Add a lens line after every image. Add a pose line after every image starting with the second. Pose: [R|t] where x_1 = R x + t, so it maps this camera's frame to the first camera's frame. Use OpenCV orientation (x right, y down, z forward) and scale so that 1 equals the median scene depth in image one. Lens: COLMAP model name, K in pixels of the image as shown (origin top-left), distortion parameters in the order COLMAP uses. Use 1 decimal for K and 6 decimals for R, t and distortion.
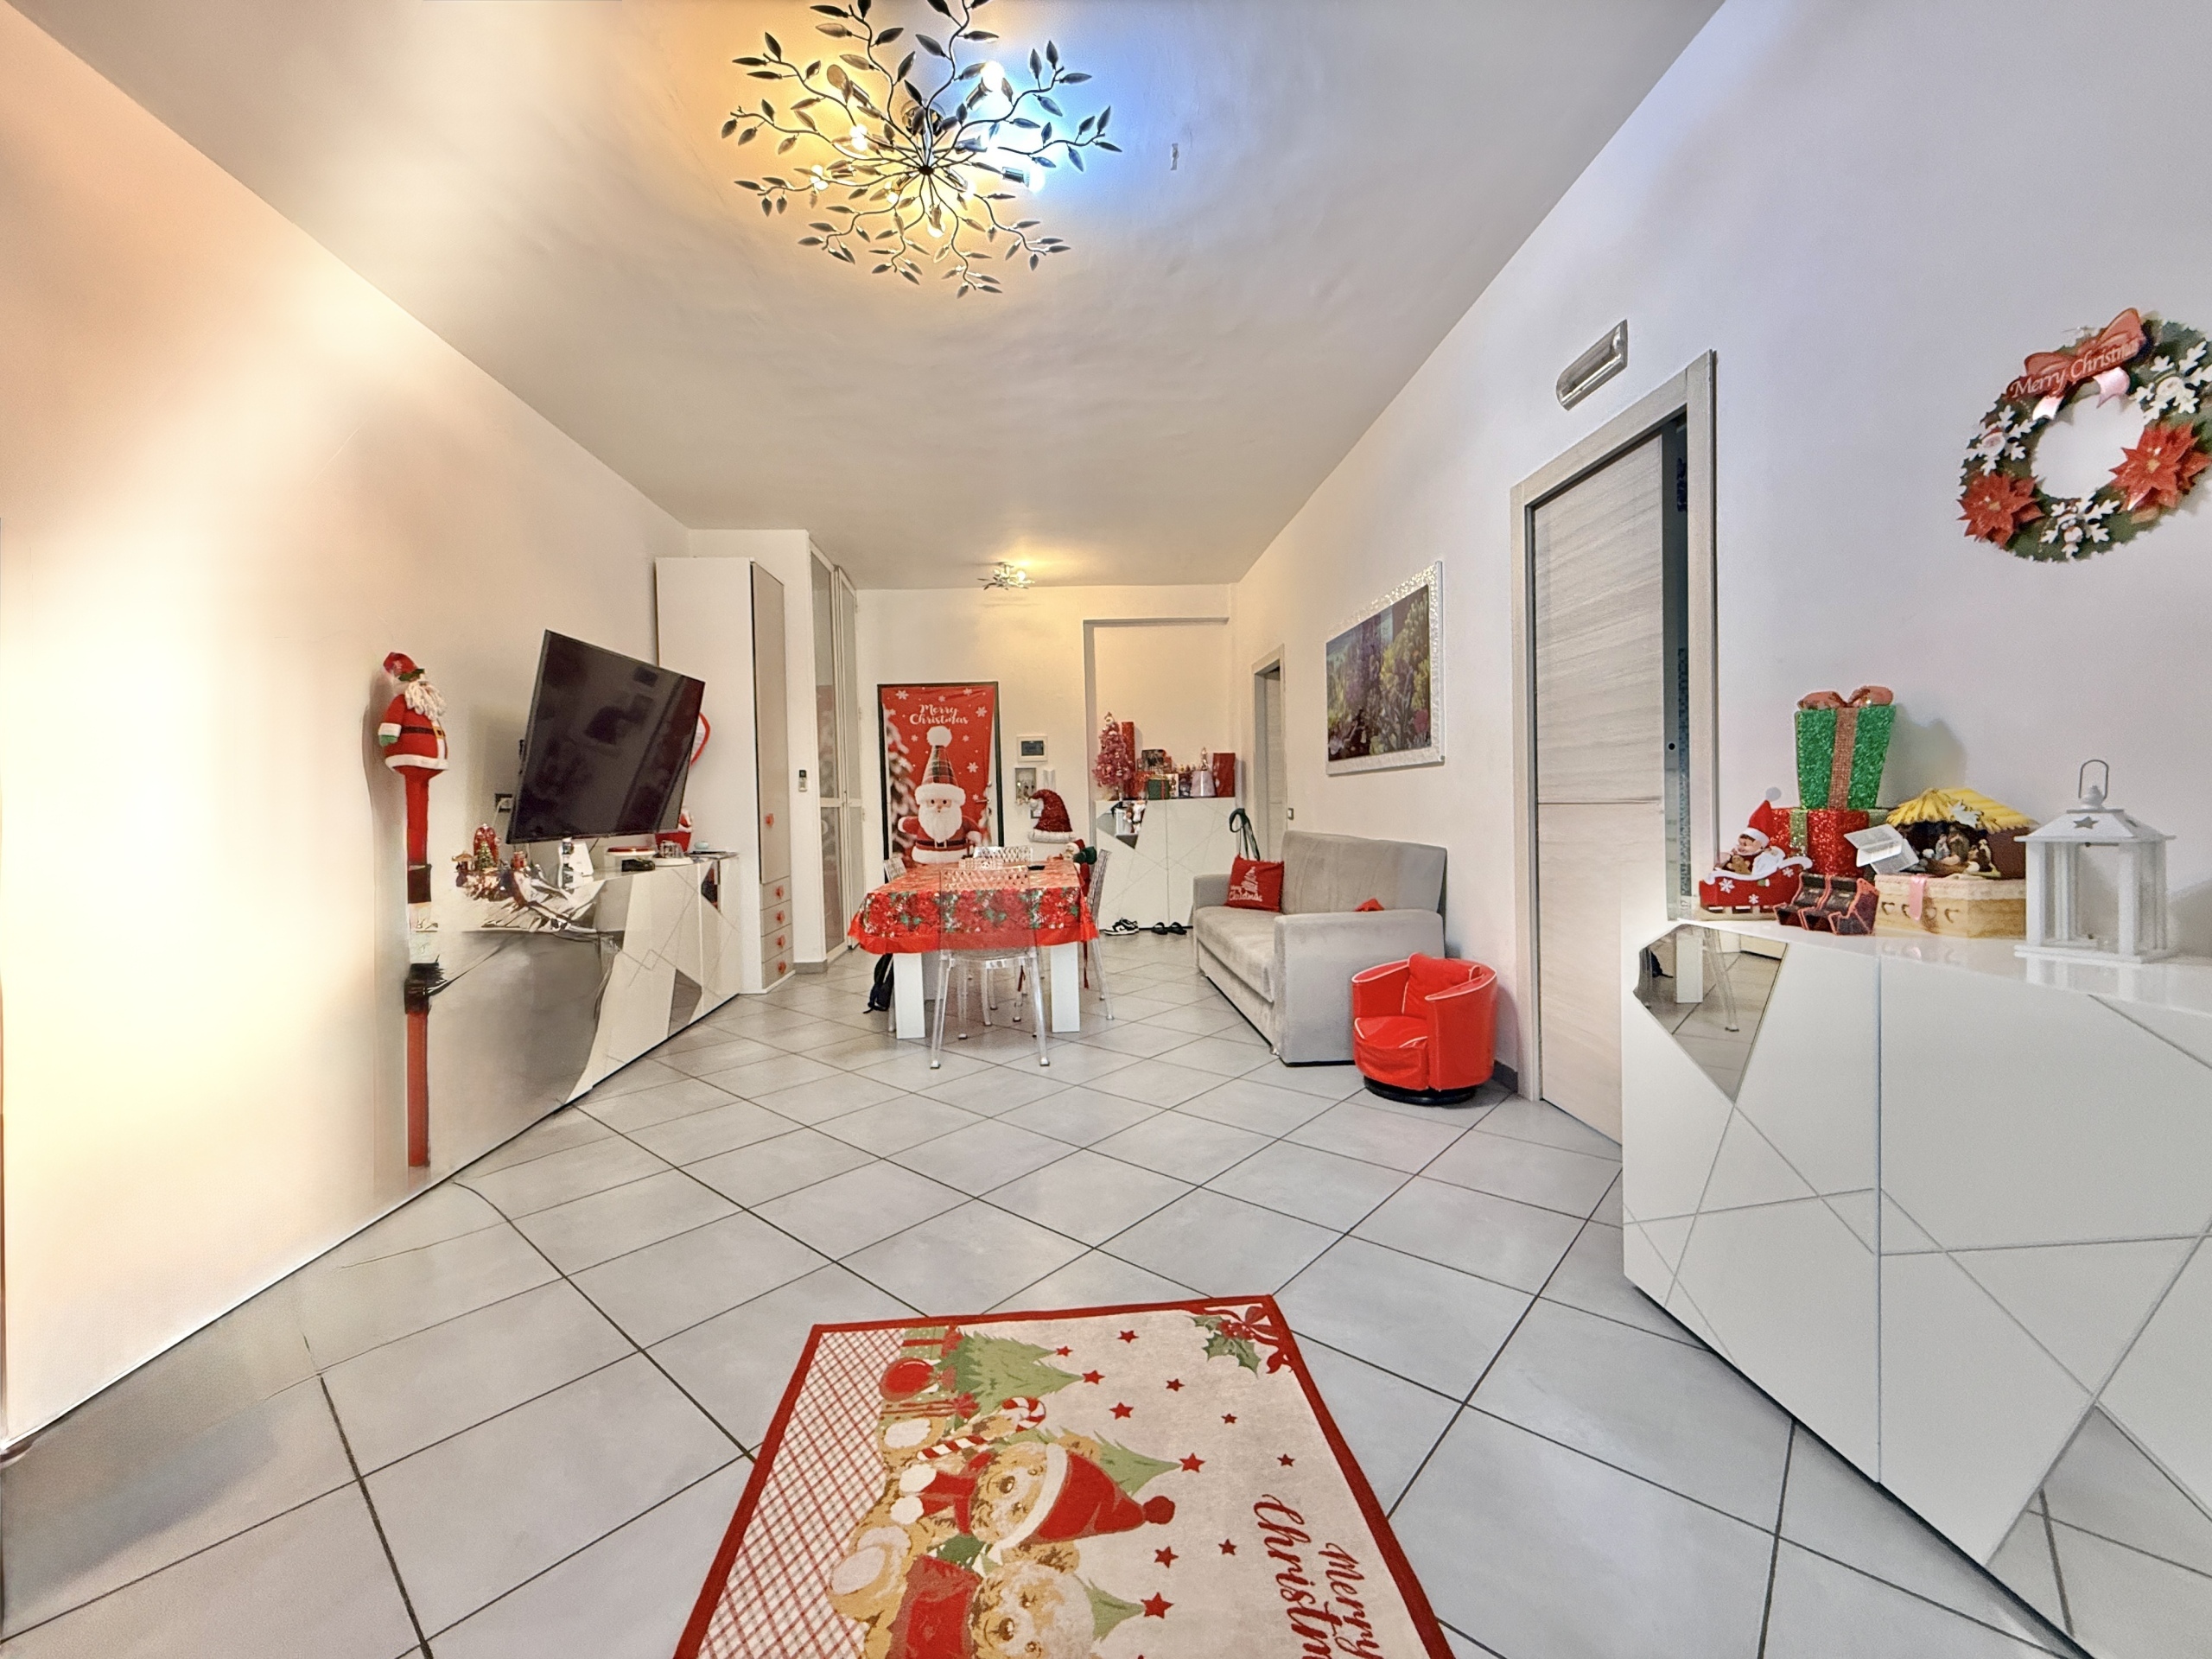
lens RADIAL K [[880.7, 0, 1096.2], [0, 880.7, 827.7], [0, 0, 1]] dist [-0.000407, -0.000242]
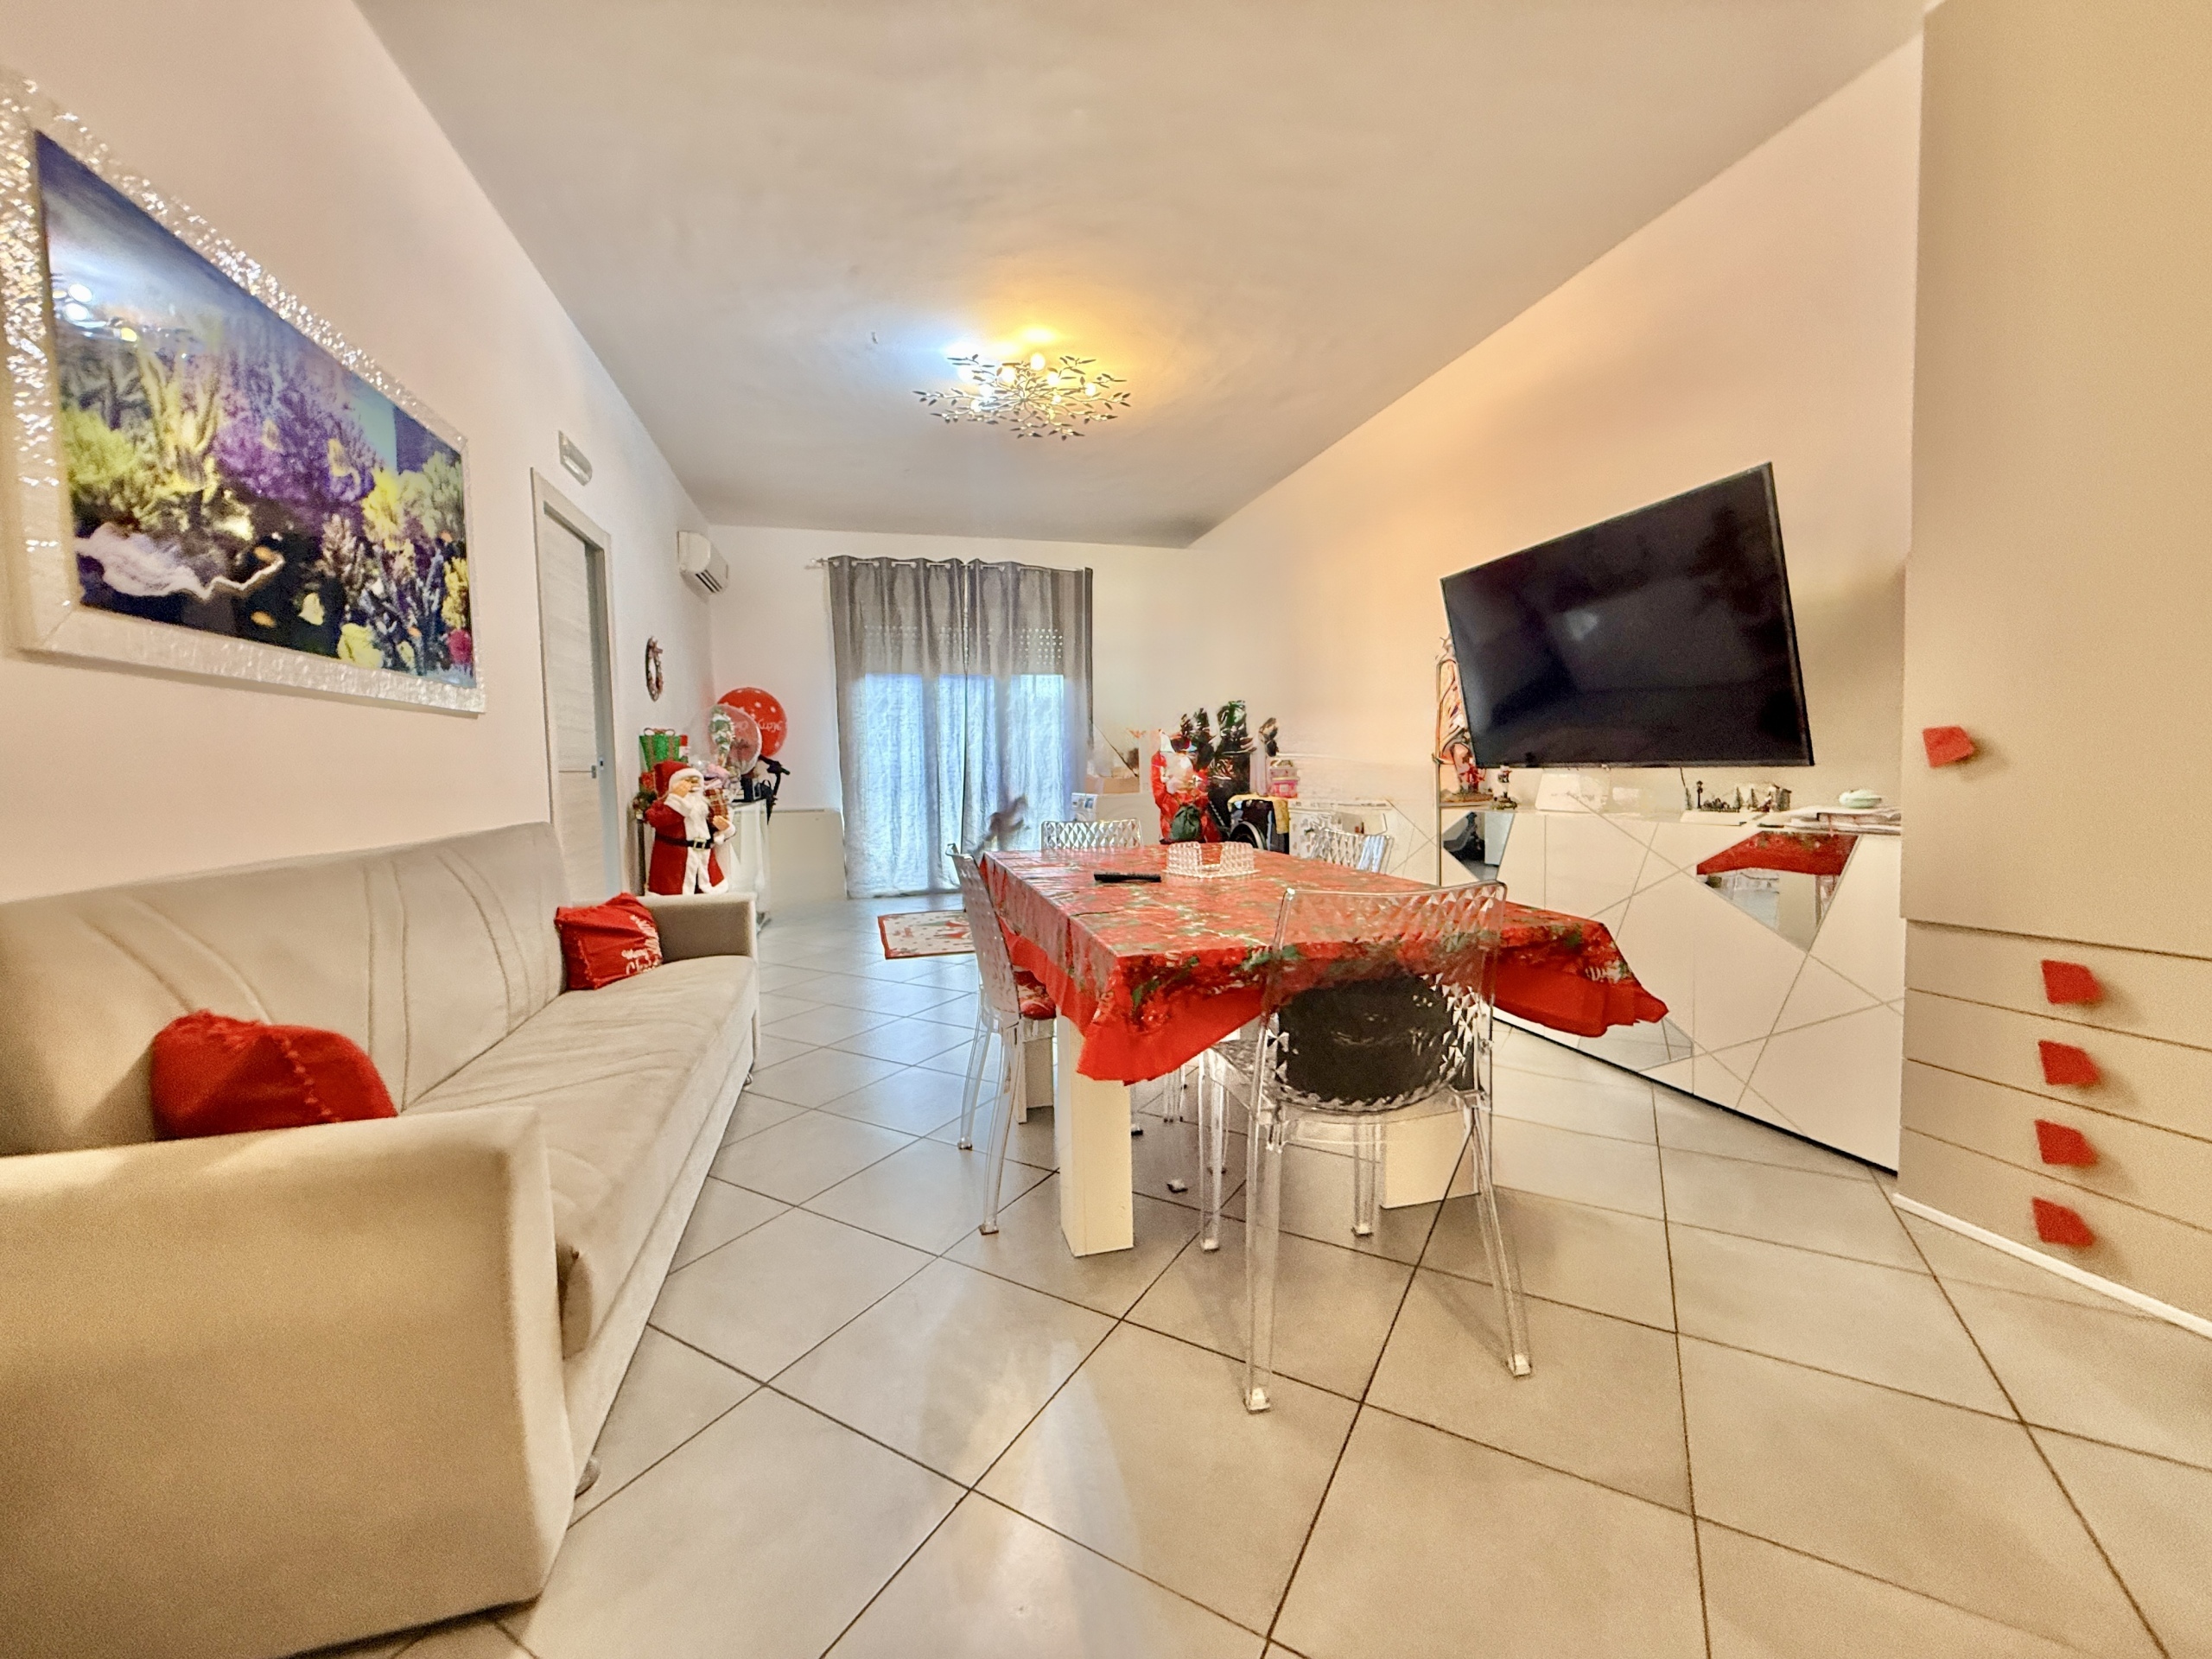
lens RADIAL K [[883.4, 0, 1098.5], [0, 883.4, 825.5], [0, 0, 1]] dist [0.001077, -0.000104]
pose [[-0.979512, 0.057129, -0.193114, 0.025899], [0.038627, 0.994412, 0.098253, -0.025447], [0.197648, 0.088781, -0.976244, 1.329490]]
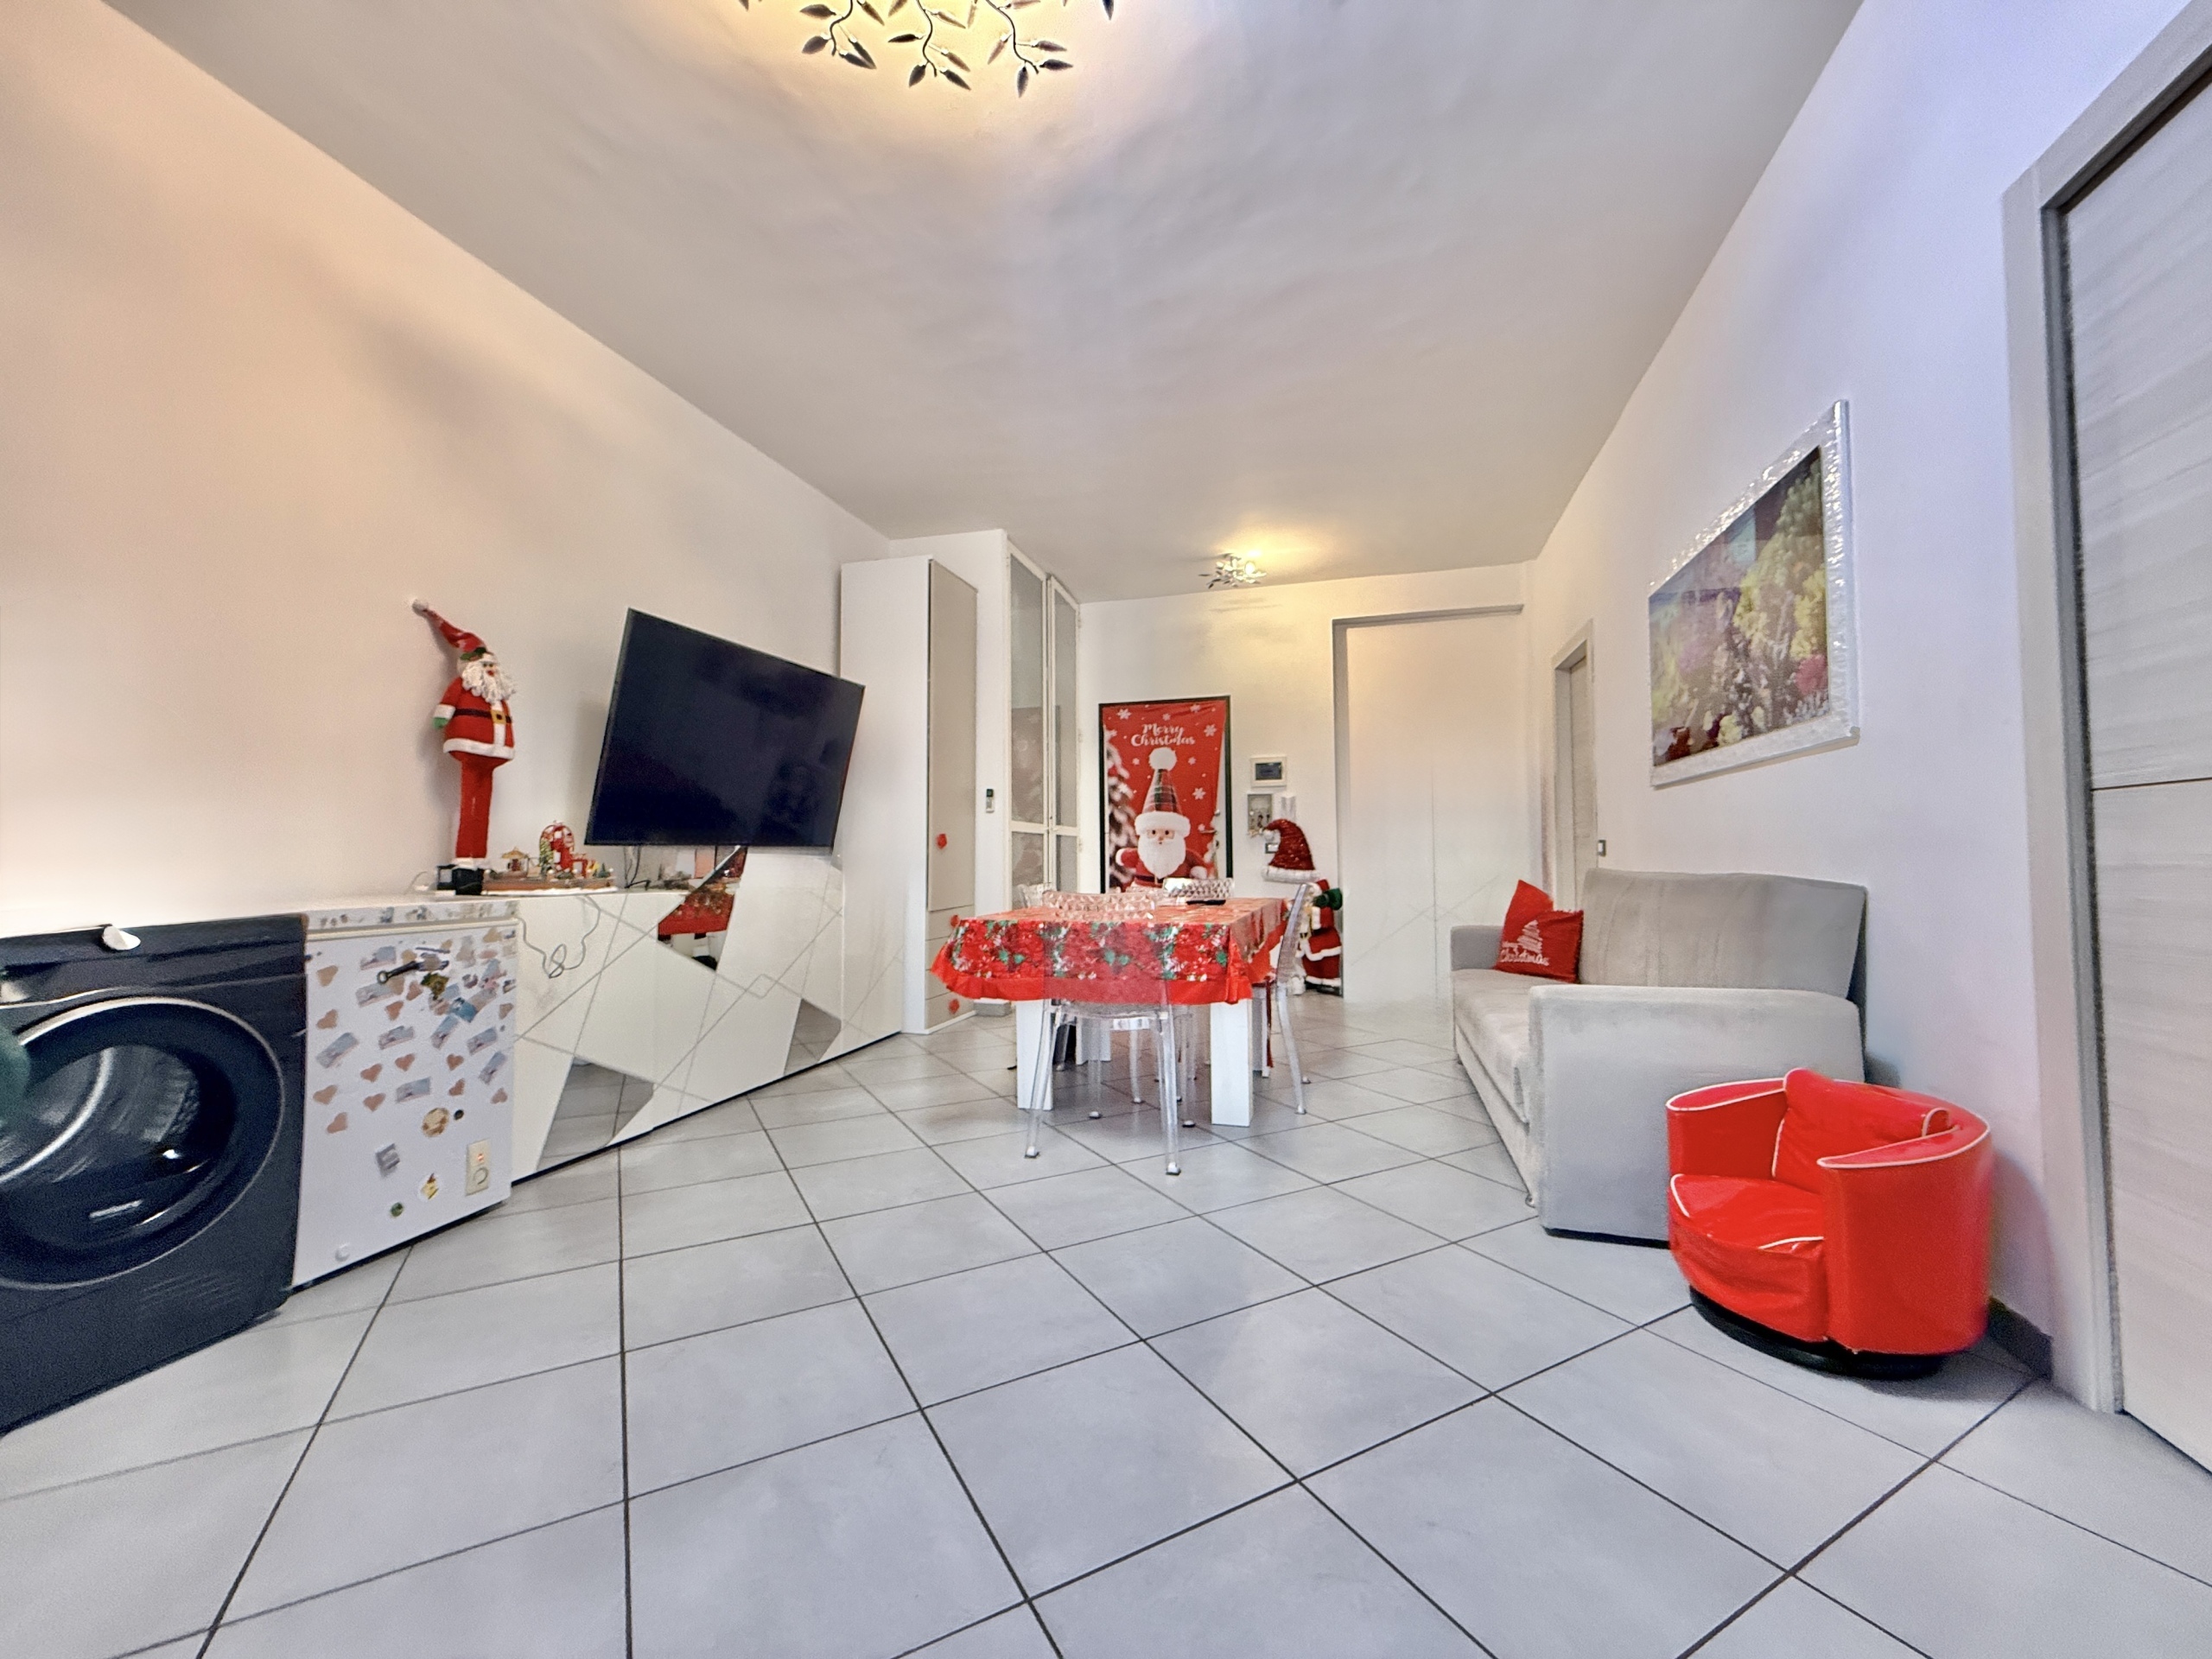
lens RADIAL K [[880.7, 0, 1096.2], [0, 880.7, 827.7], [0, 0, 1]] dist [-0.000407, -0.000242]
pose [[0.941579, 0.009919, -0.336647, 0.086418], [-0.029473, 0.998158, -0.053024, 0.021843], [0.335501, 0.059849, 0.940137, 0.211657]]
